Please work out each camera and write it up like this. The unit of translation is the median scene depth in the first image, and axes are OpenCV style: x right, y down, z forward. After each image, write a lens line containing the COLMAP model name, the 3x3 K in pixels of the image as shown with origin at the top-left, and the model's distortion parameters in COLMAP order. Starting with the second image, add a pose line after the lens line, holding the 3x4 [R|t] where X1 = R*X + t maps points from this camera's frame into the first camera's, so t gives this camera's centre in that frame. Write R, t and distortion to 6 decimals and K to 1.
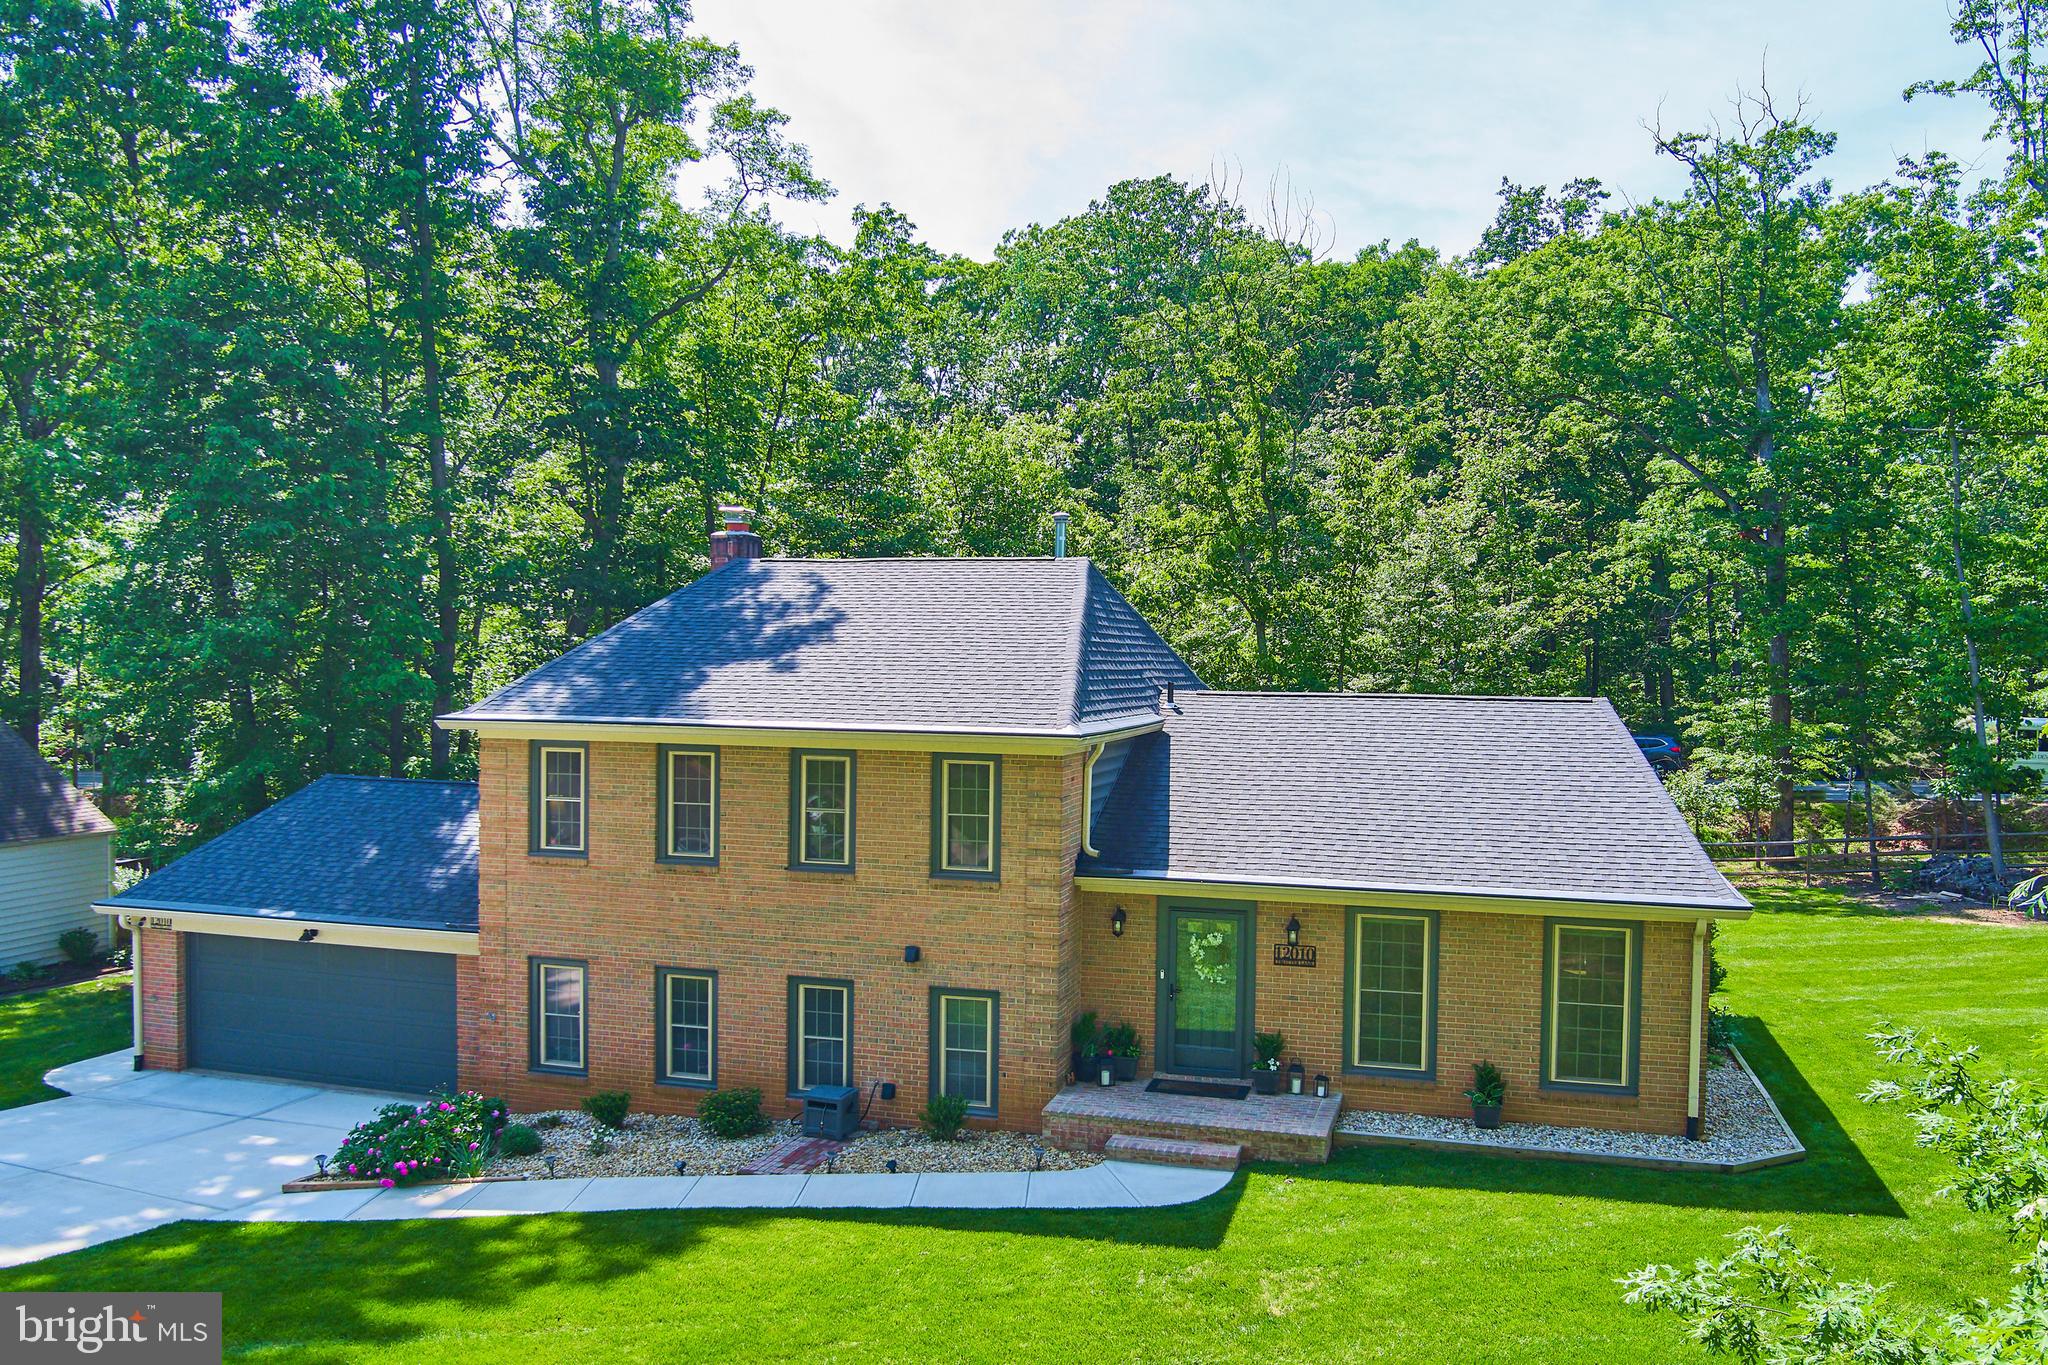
lens RADIAL K [[1632.1, 0, 1043.5], [0, 1632.1, 687.5], [0, 0, 1]] dist [-0.056869, 0.006021]
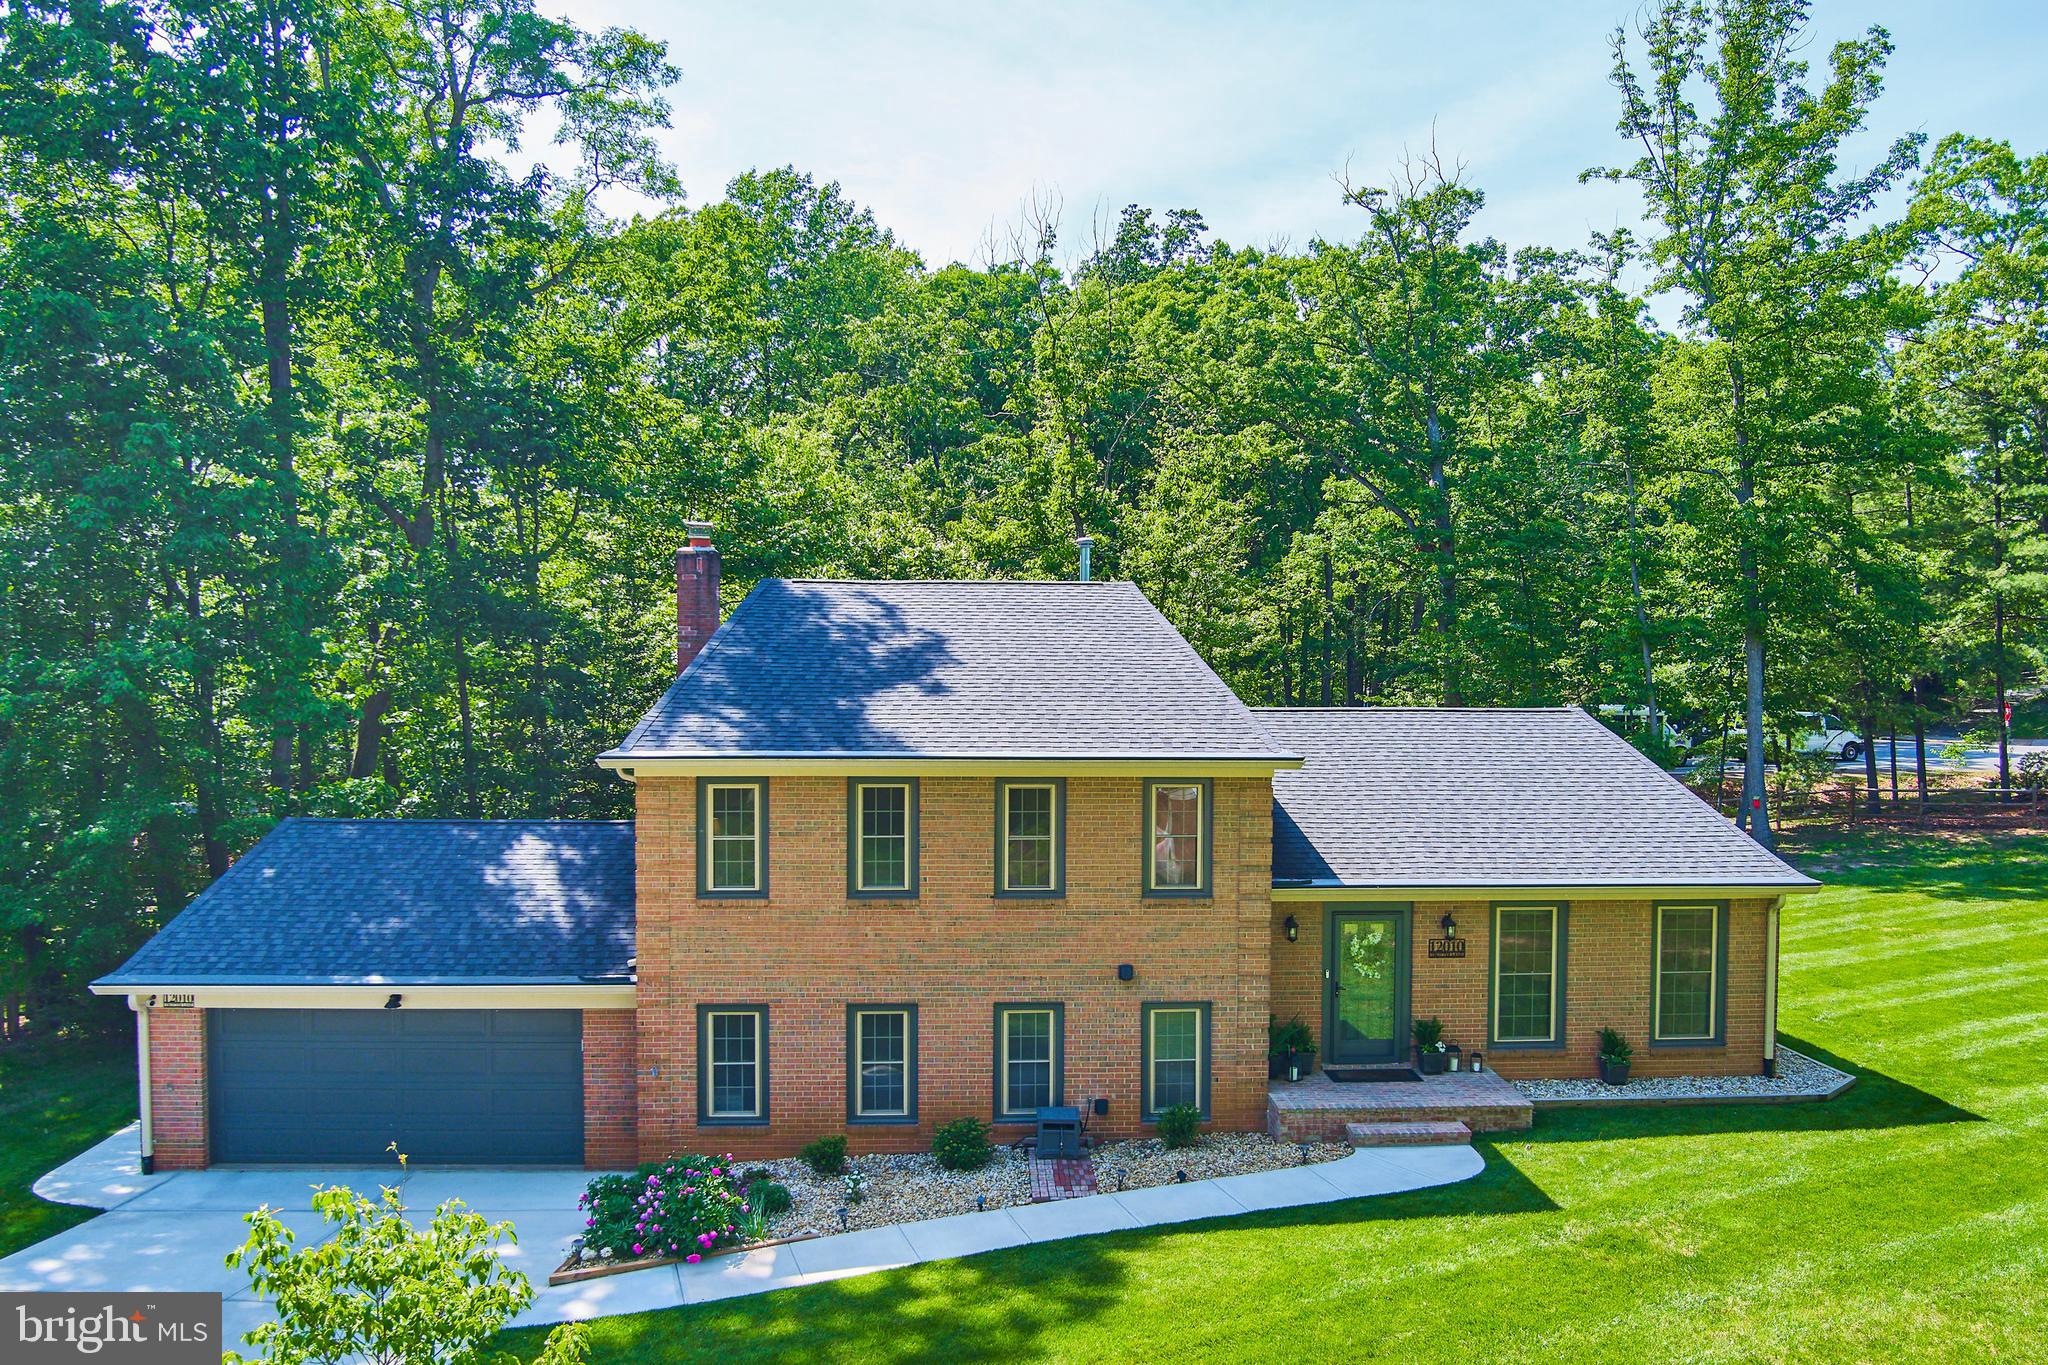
lens RADIAL K [[1632.1, 0, 1036.7], [0, 1632.1, 680.4], [0, 0, 1]] dist [-0.056869, 0.006021]
pose [[0.943393, -0.013329, 0.331408, -0.469914], [0.012509, 0.999911, 0.004609, -0.027649], [-0.331440, -0.000203, 0.943476, 0.038698]]
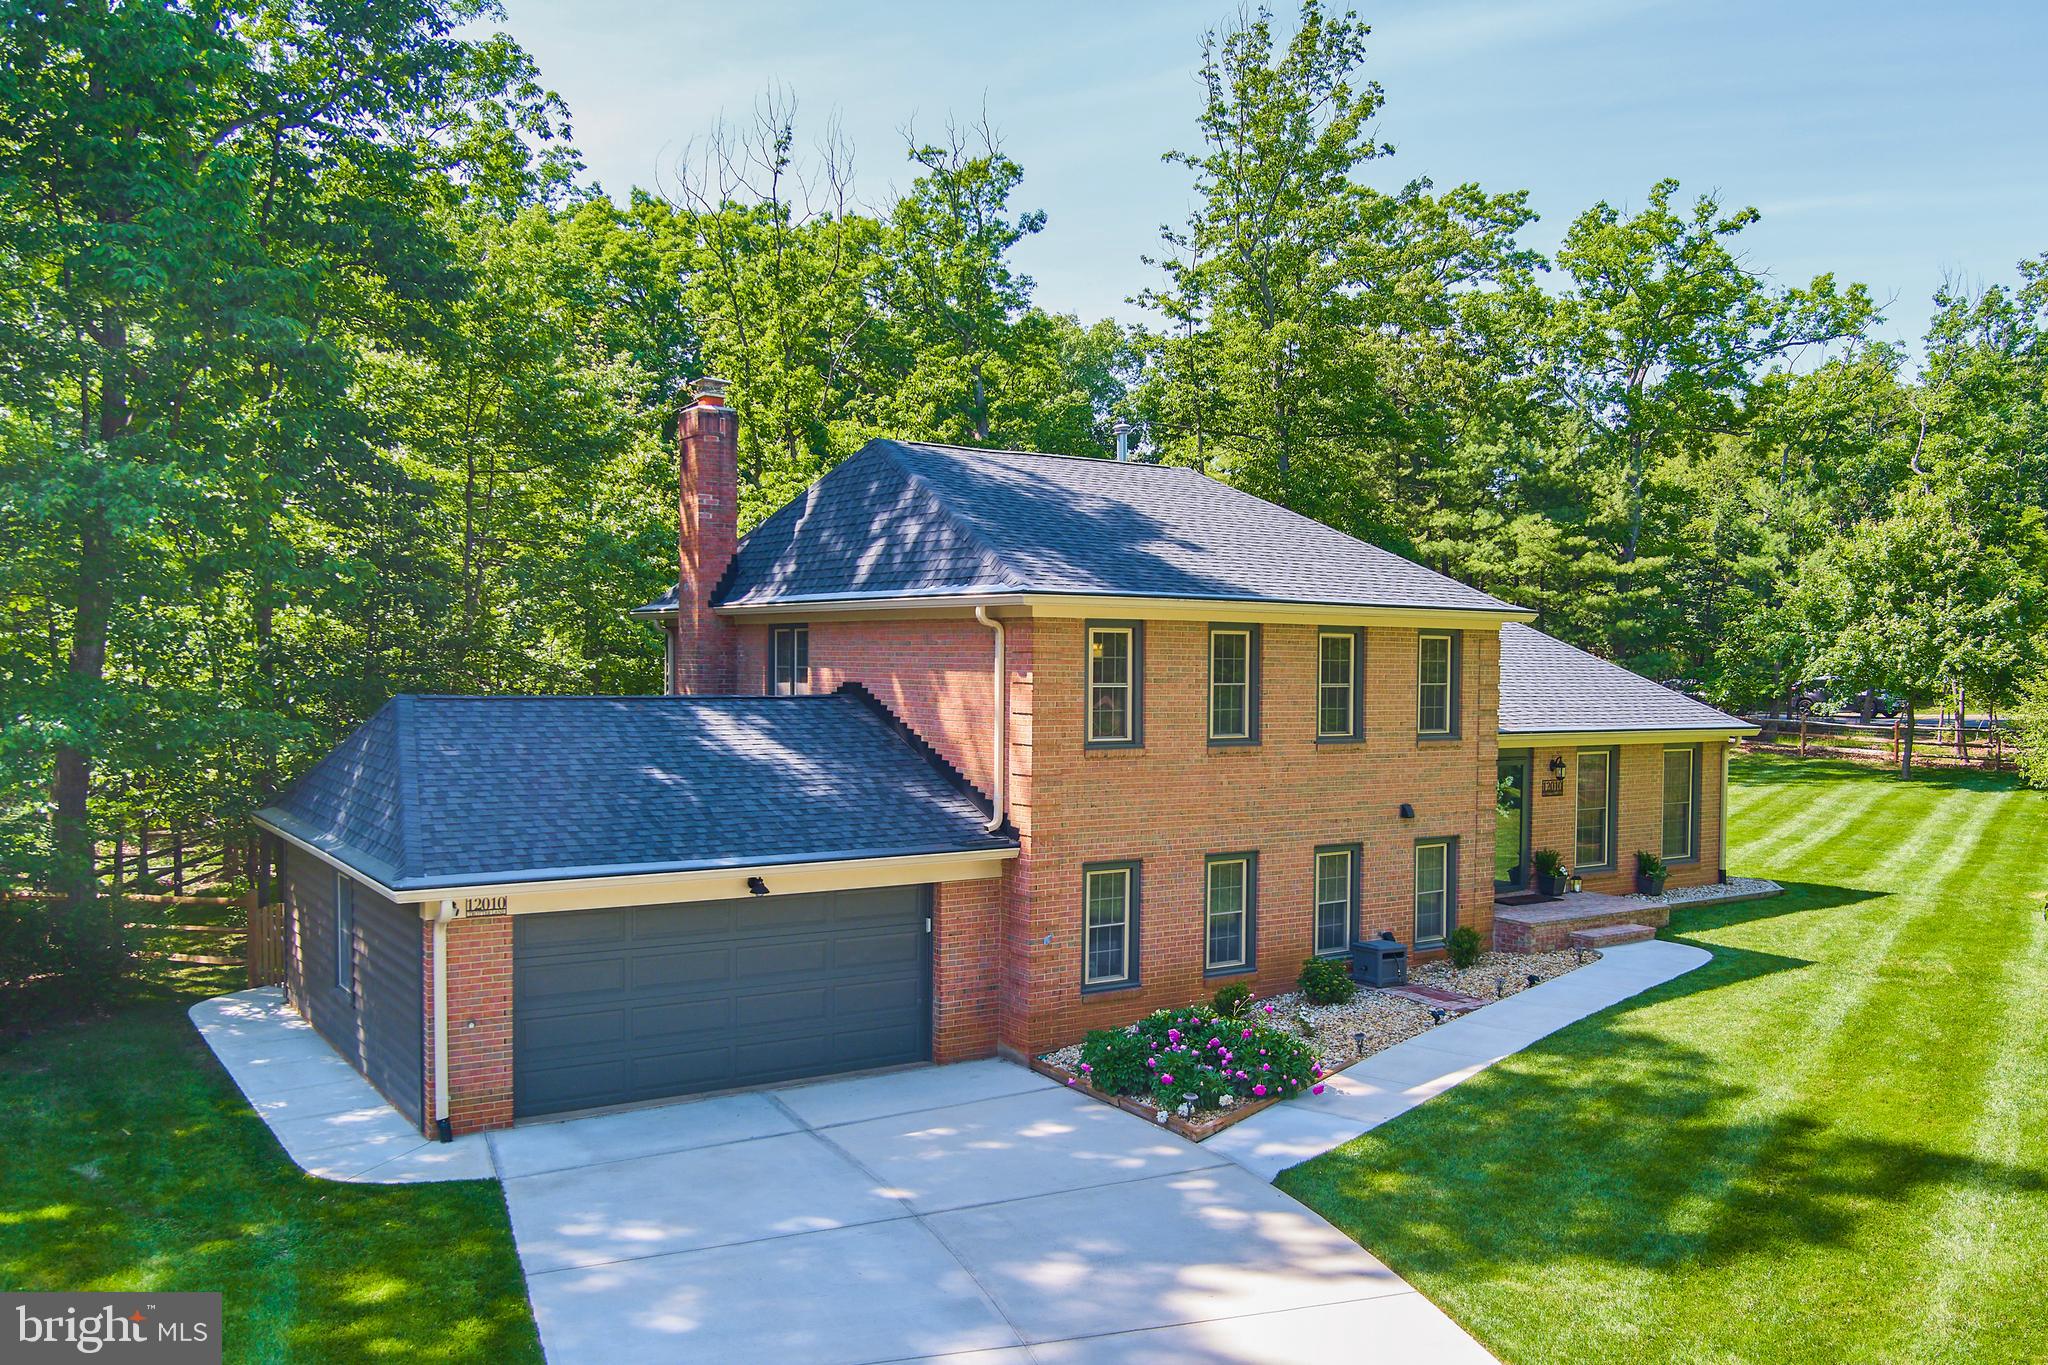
lens RADIAL K [[1632.1, 0, 1033.8], [0, 1632.1, 704.8], [0, 0, 1]] dist [-0.056869, 0.006021]
pose [[0.644835, -0.027181, 0.763838, -1.073768], [0.012735, 0.999611, 0.024819, 0.060039], [-0.764216, -0.006277, 0.644930, 0.473936]]
